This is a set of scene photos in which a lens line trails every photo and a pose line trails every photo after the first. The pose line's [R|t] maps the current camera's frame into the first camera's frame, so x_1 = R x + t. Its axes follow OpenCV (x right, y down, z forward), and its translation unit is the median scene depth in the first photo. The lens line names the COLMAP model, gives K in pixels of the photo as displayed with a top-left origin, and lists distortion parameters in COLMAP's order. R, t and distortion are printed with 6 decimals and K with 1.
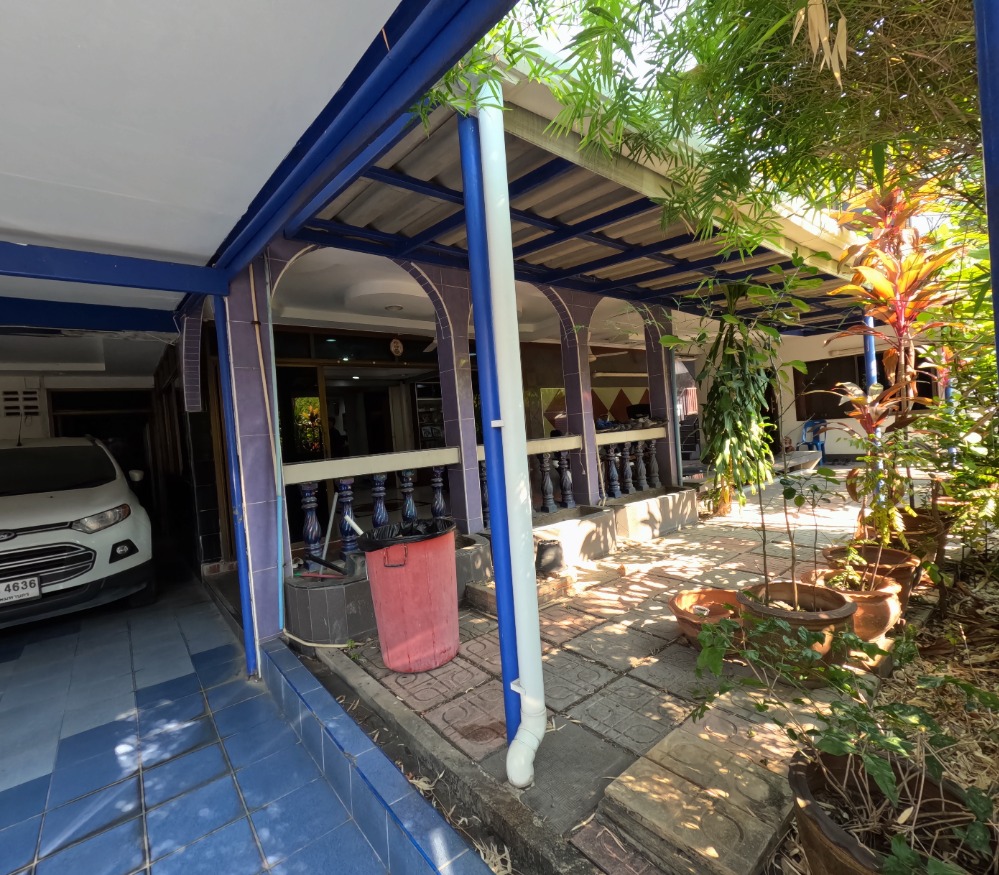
lens RADIAL K [[482.4, 0, 497.4], [0, 482.4, 436.0], [0, 0, 1]] dist [0.010503, -0.003697]
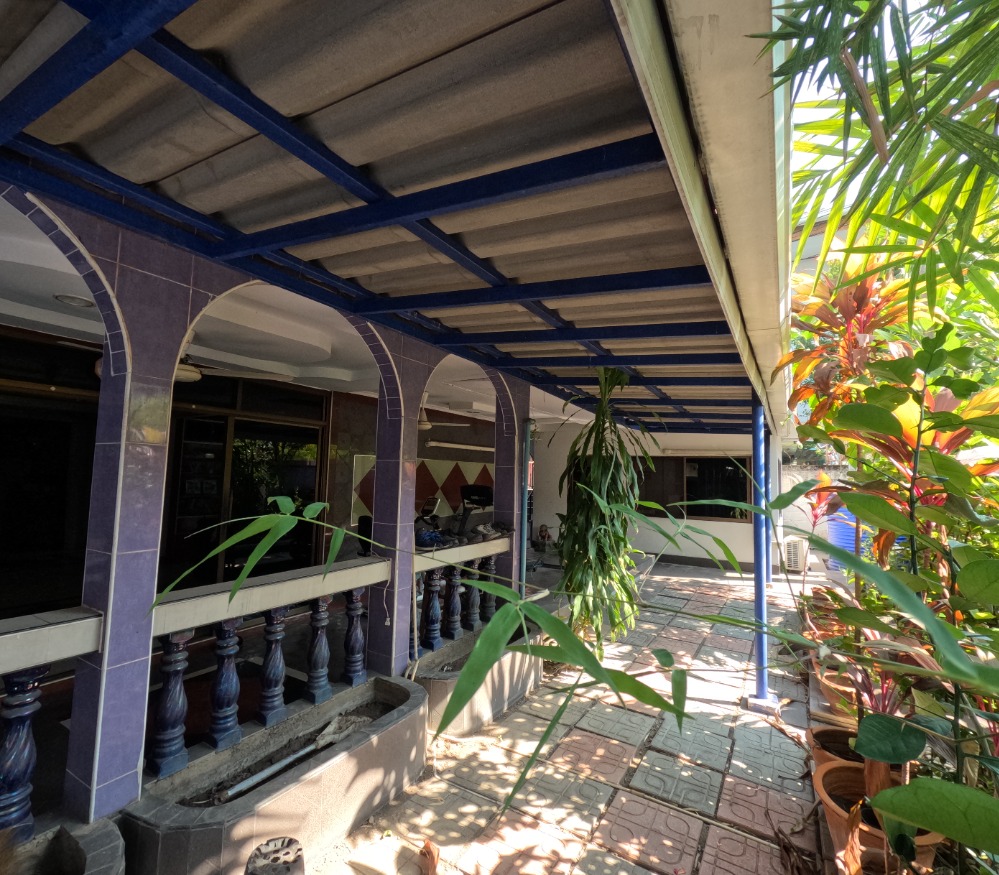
lens RADIAL K [[482.4, 0, 498.2], [0, 482.4, 438.3], [0, 0, 1]] dist [0.010503, -0.003697]
pose [[0.934793, 0.129034, 0.330926, 0.072427], [-0.097180, 0.989043, -0.111132, -0.097531], [-0.341640, 0.071726, 0.937090, 0.336788]]
